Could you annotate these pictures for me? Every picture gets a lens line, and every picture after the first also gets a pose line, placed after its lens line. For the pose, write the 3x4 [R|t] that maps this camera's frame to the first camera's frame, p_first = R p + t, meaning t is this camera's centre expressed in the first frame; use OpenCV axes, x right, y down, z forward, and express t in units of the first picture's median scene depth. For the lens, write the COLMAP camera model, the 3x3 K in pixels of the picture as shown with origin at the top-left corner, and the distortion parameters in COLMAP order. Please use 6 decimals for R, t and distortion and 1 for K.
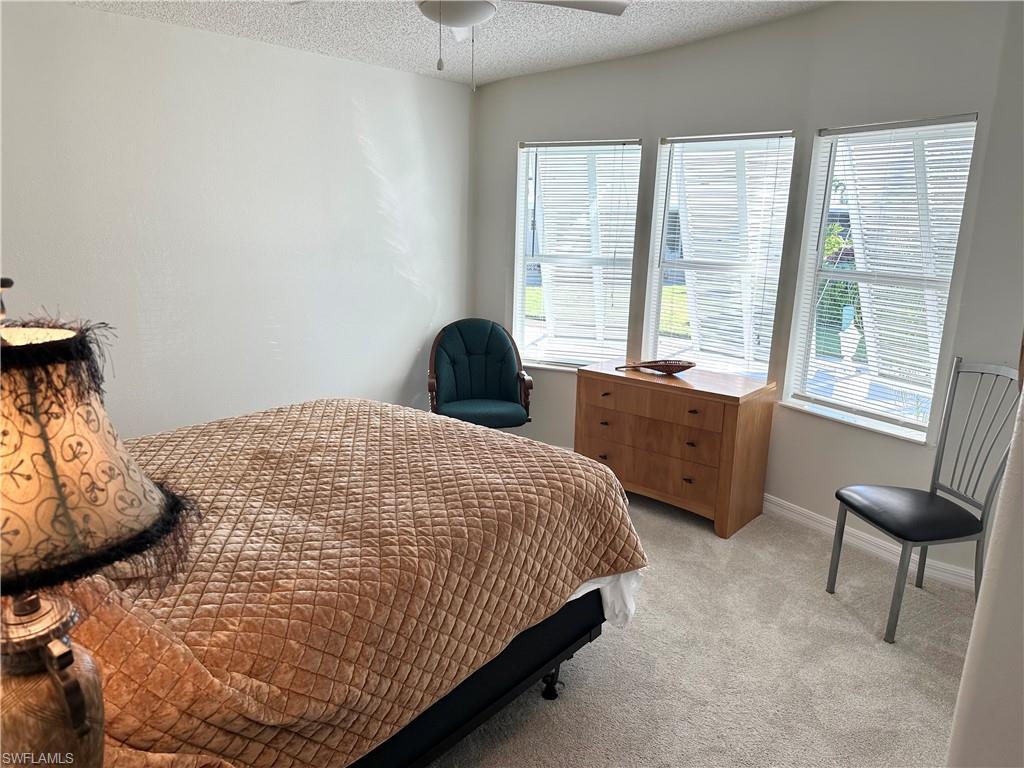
lens RADIAL K [[710.1, 0, 512.0], [0, 710.1, 384.0], [0, 0, 1]] dist [-0.000615, 0.000082]
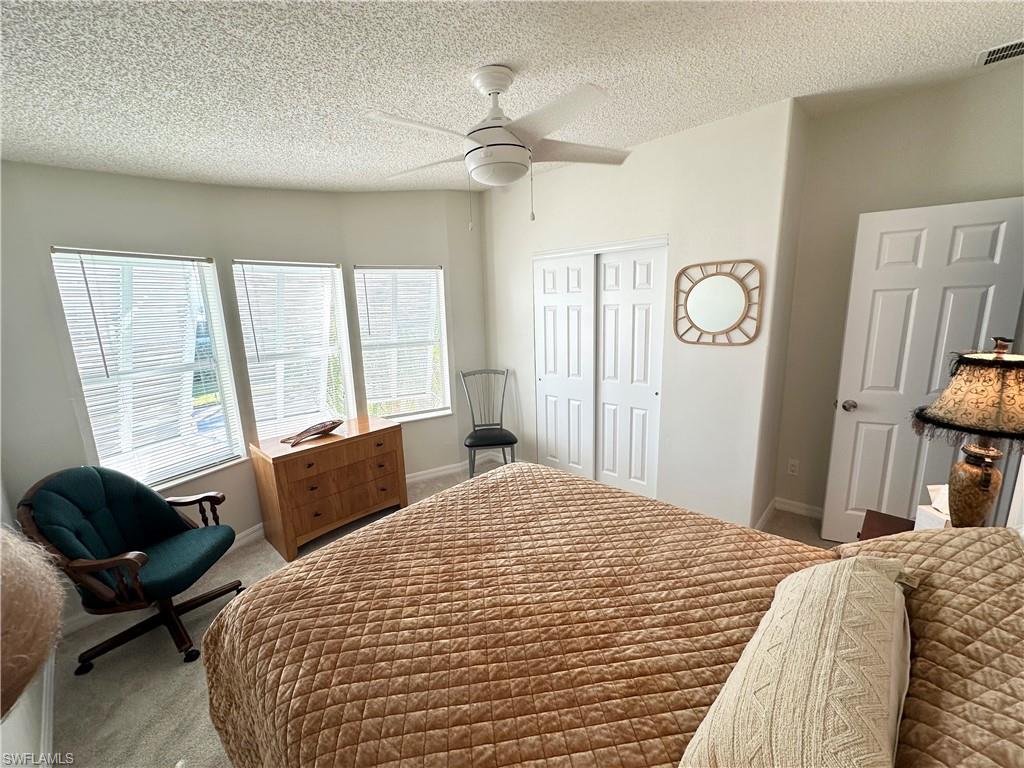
lens RADIAL K [[409.2, 0, 512.0], [0, 409.2, 384.0], [0, 0, 1]] dist [-0.000434, 0.000051]
pose [[0.037730, -0.209232, 0.977138, -0.515207], [0.269436, 0.943750, 0.191679, -0.160853], [-0.962279, 0.256044, 0.091982, 0.565939]]
